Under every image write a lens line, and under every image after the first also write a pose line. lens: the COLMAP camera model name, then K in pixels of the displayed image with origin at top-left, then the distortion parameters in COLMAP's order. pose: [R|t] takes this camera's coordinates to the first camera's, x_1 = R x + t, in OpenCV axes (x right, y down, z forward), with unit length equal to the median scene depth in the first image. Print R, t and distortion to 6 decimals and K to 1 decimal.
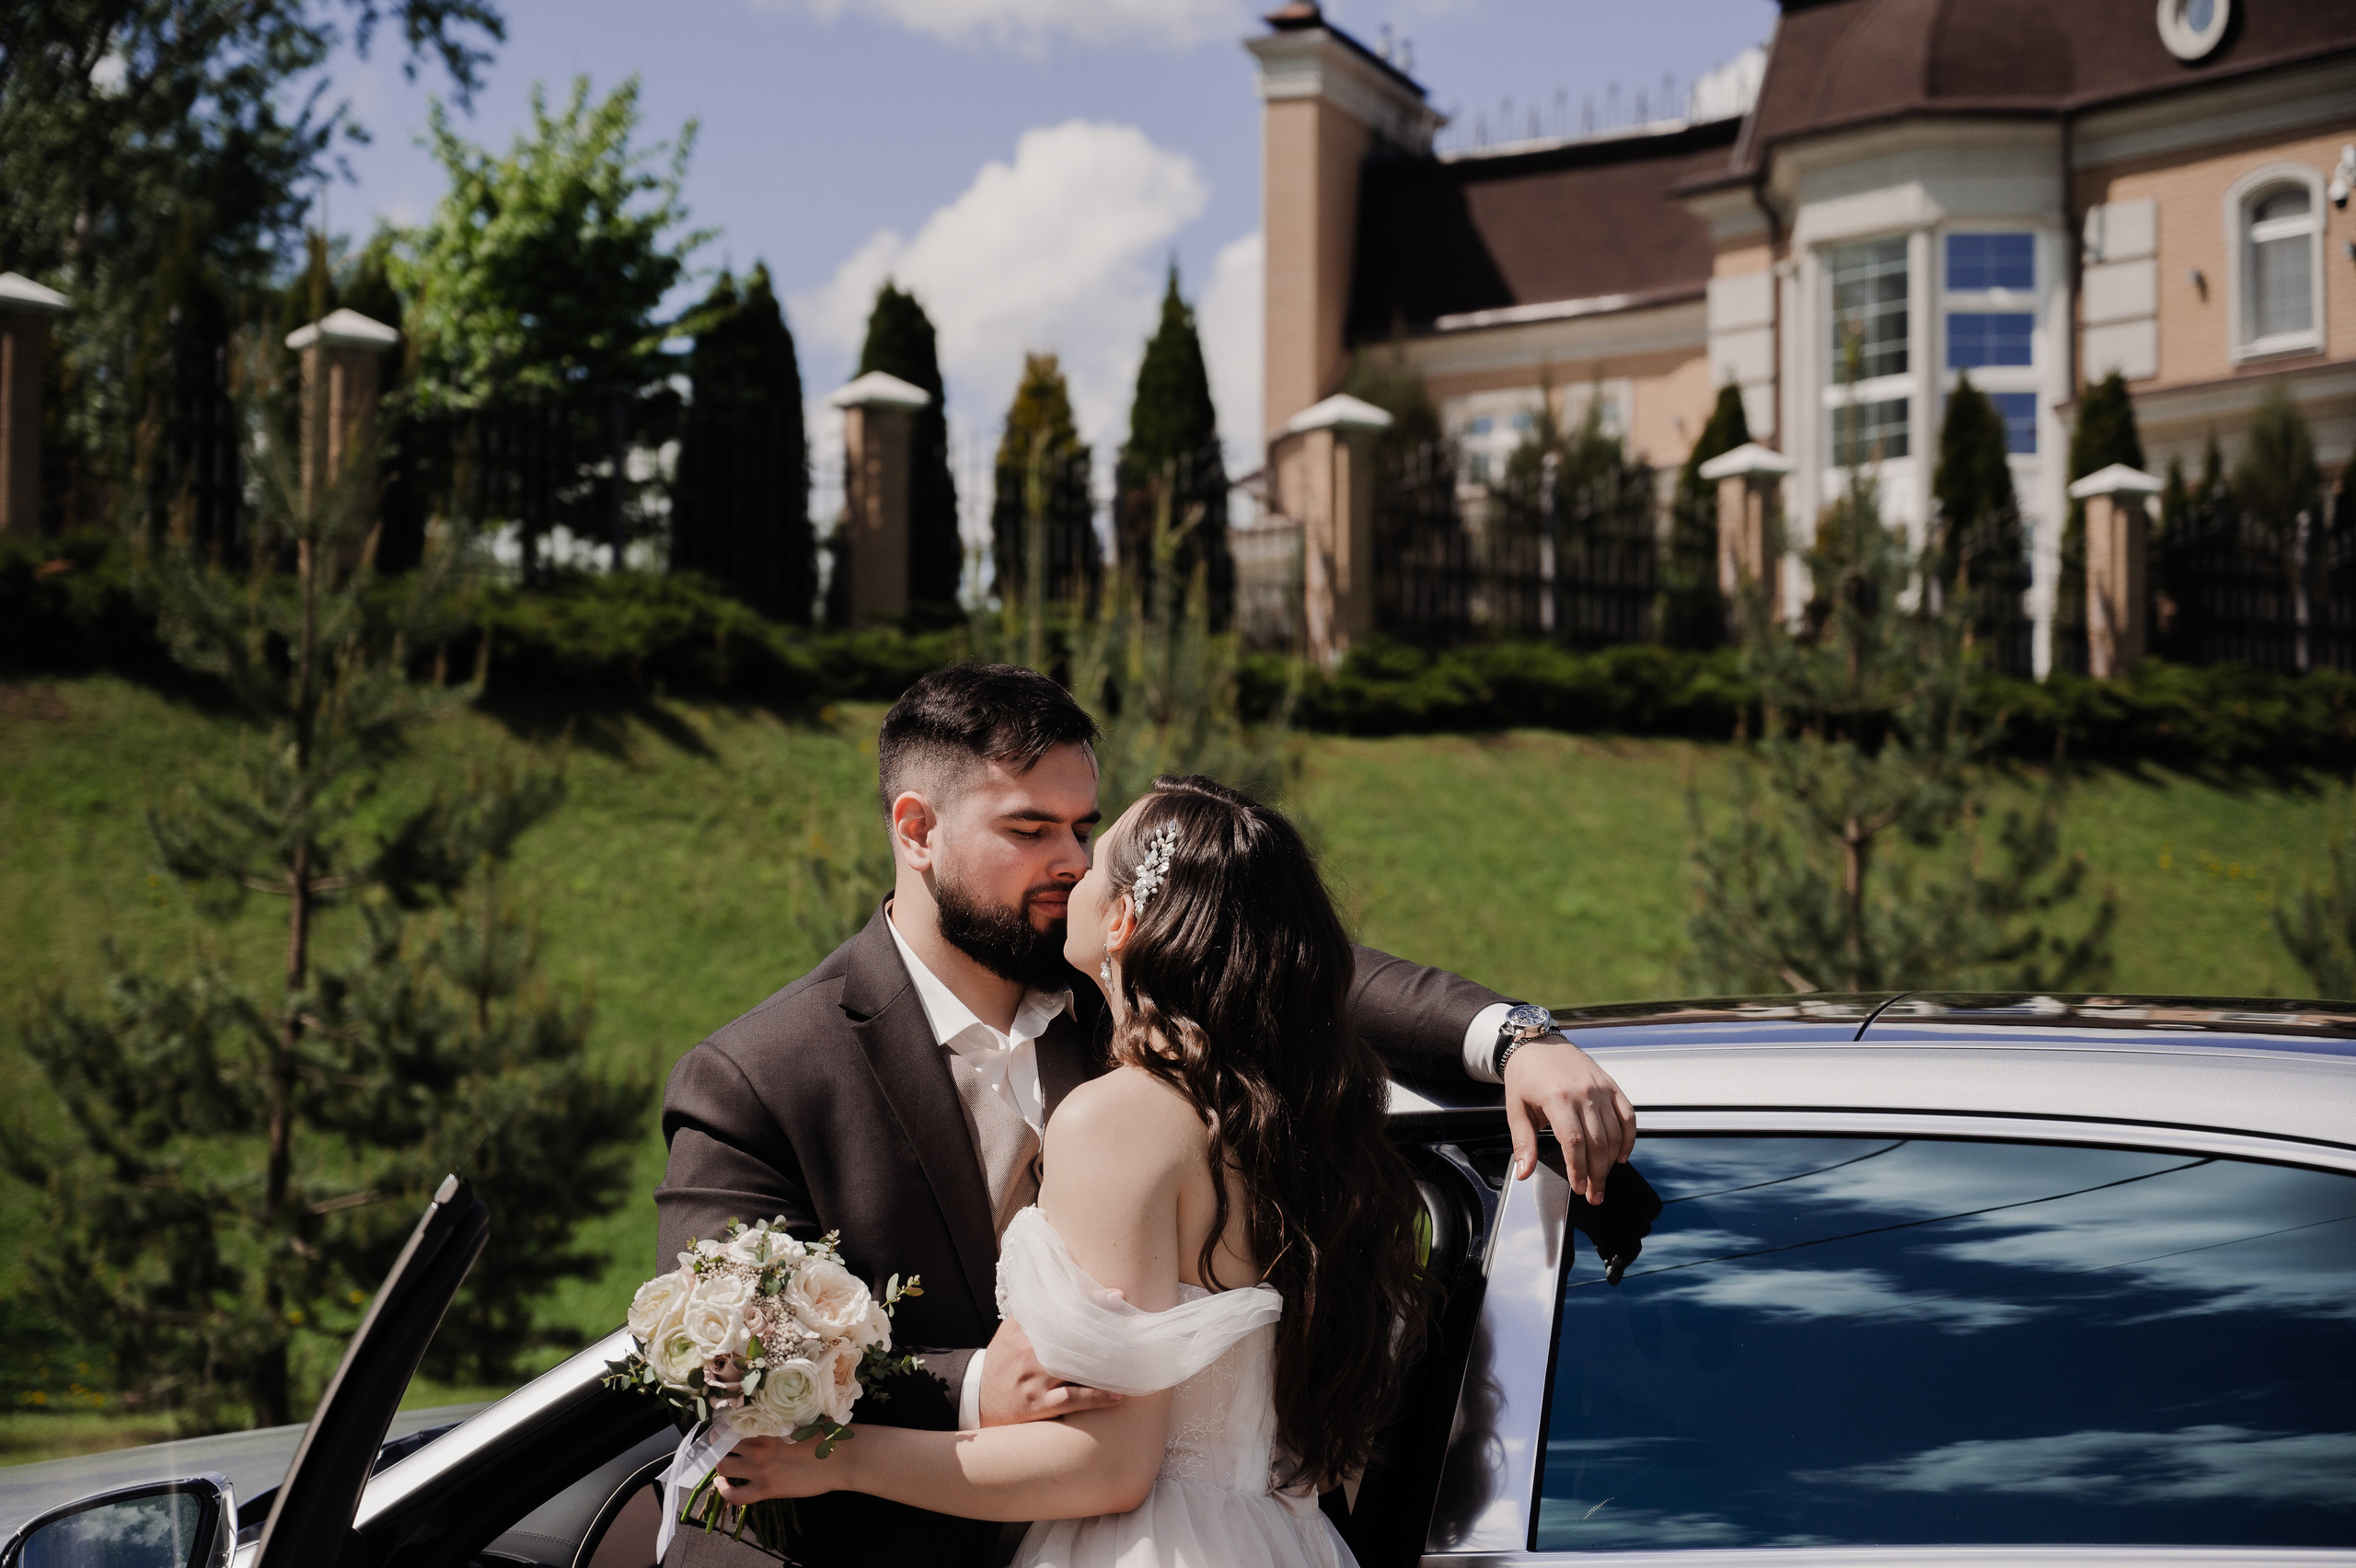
lens RADIAL K [[4769.1, 0, 1166.4], [0, 4769.1, 787.3], [0, 0, 1]] dist [0.039524, 0.000000]
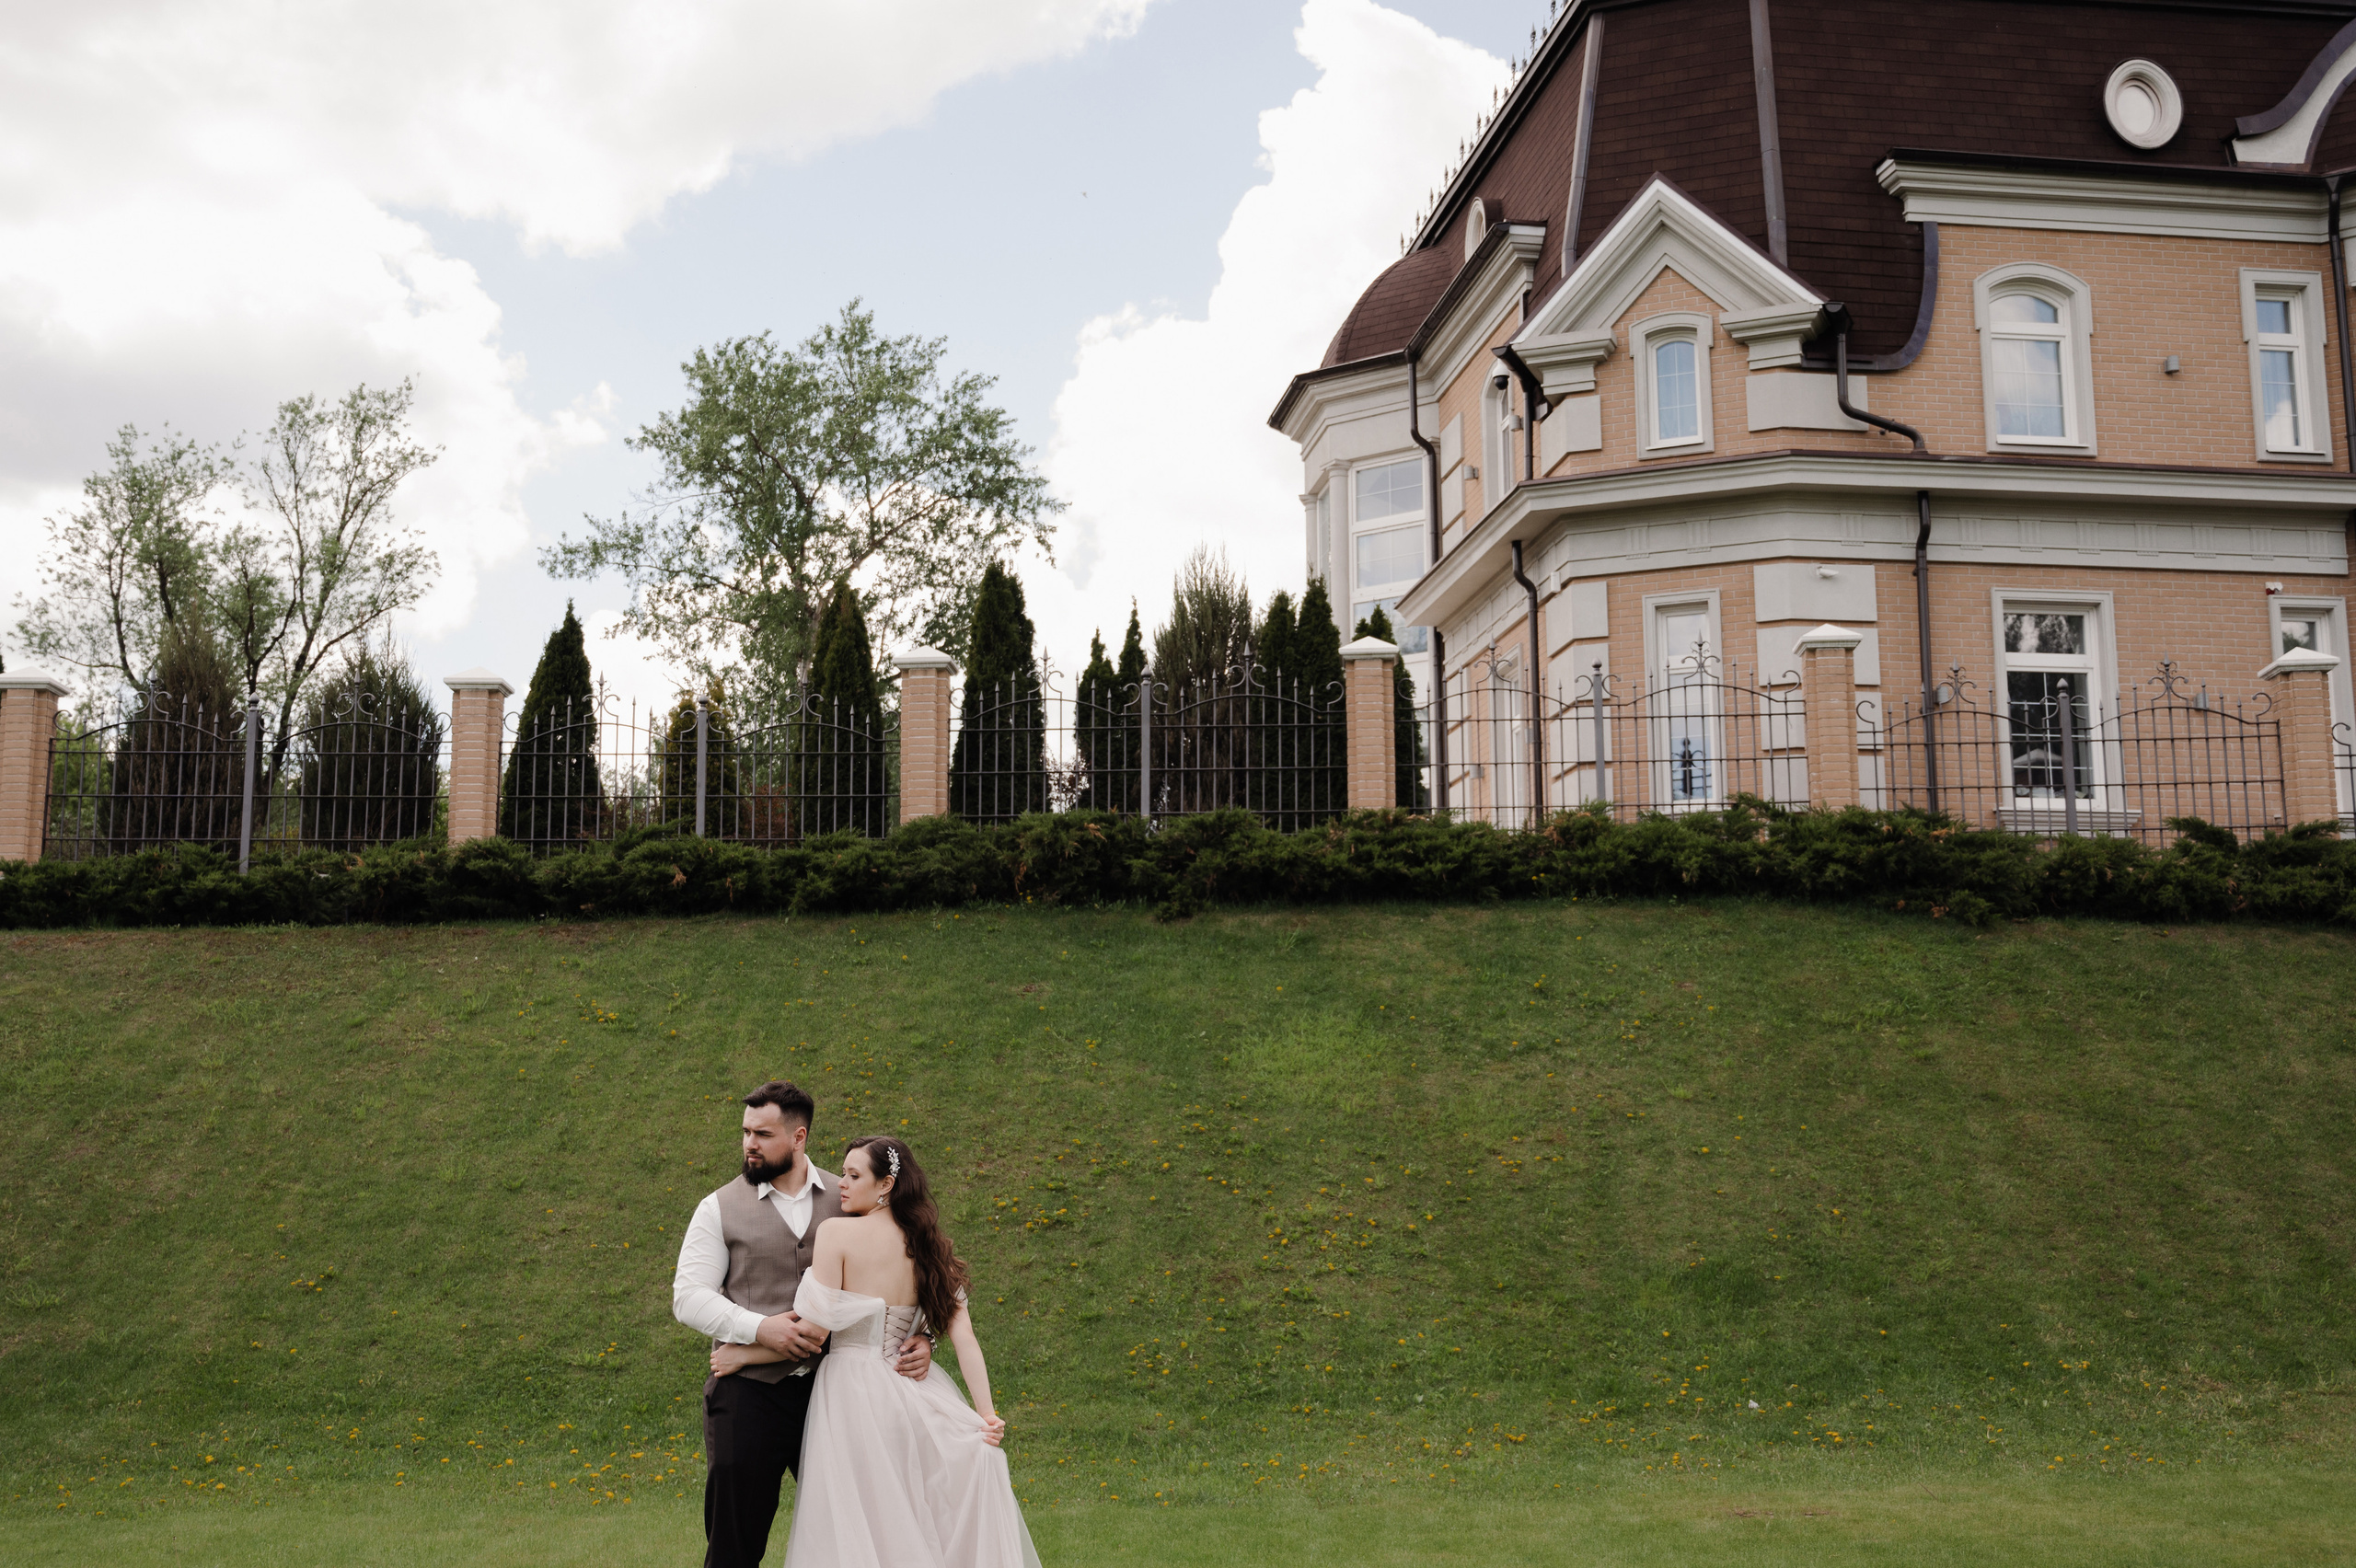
lens RADIAL K [[2698.6, 0, 1166.9], [0, 2698.6, 746.8], [0, 0, 1]] dist [-0.000380, 0.000000]
pose [[0.842931, -0.106896, -0.527296, 0.642576], [0.053214, 0.991823, -0.116000, 0.034276], [0.535384, 0.069721, 0.841726, 0.588227]]
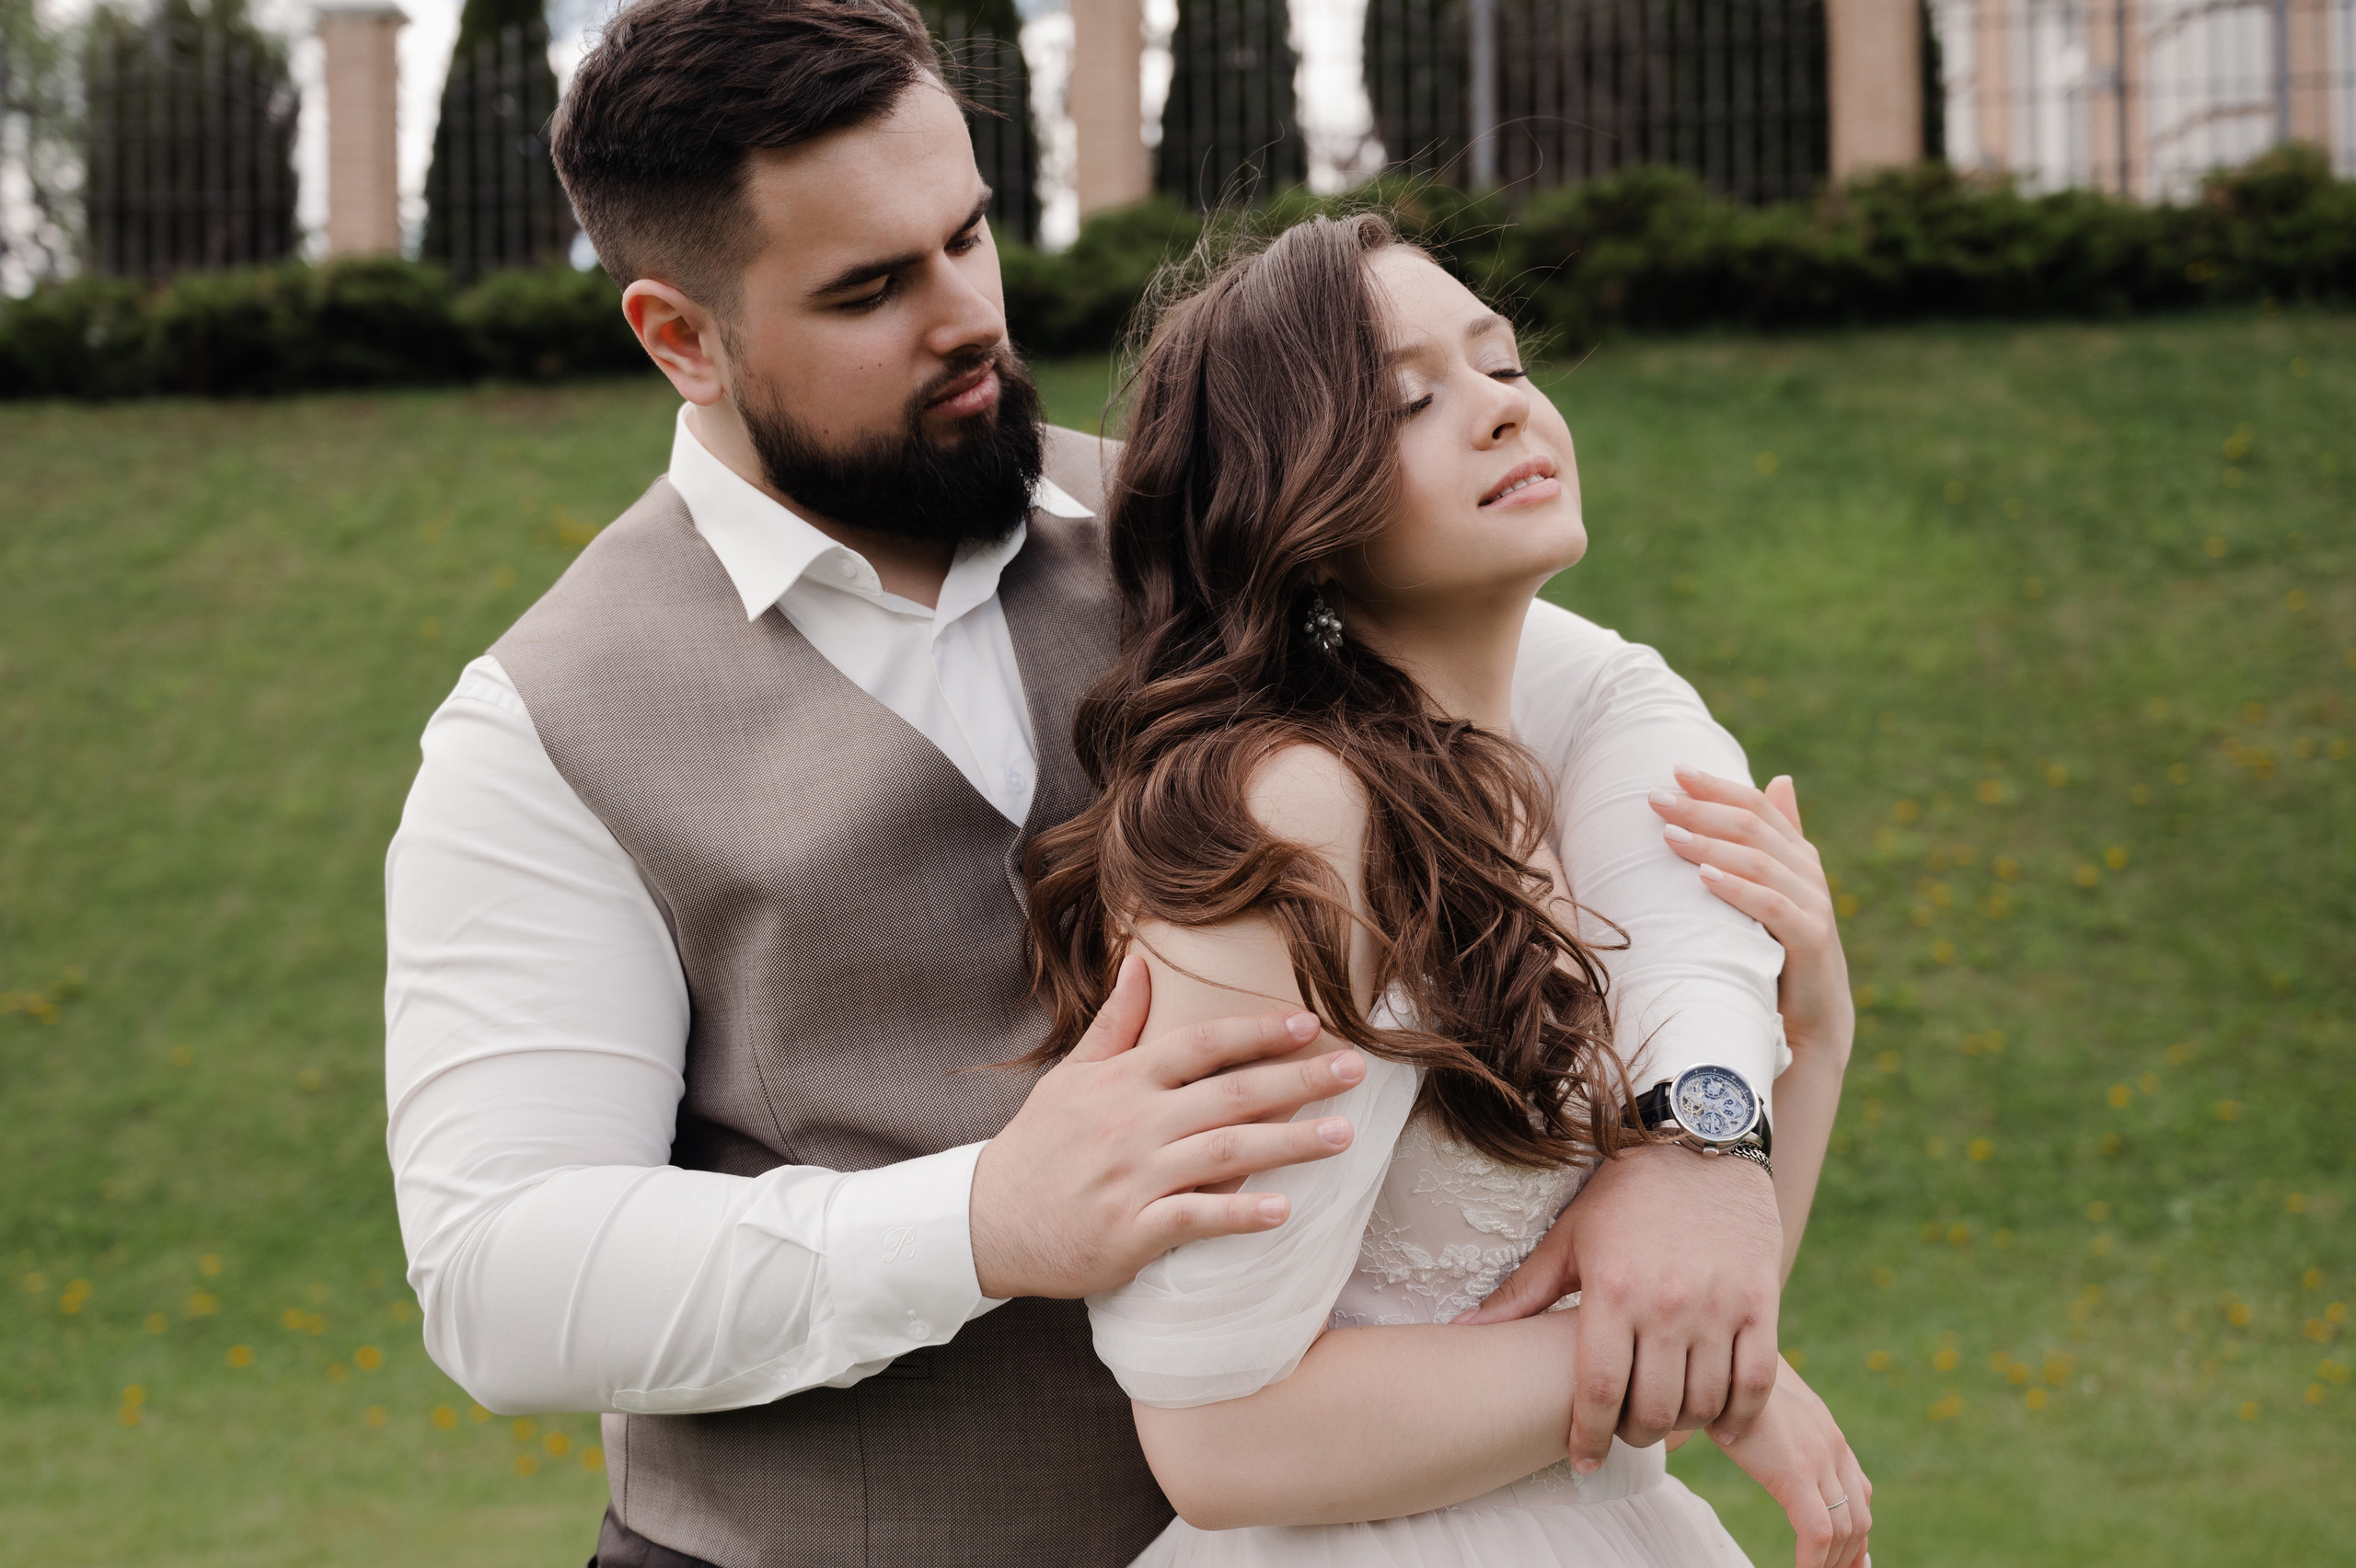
lens RADIAL K [[3385.4, 0, 1151.9], [0, 3385.4, 740.6], [0, 0, 1]] dist [0.023926, 0.000000]
pose [[0.807312, -0.051881, -0.587840, 0.529305], [0.068862, 0.997605, 0.006527, 0.045290], [0.586093, -0.045749, 0.808951, 0.719303]]
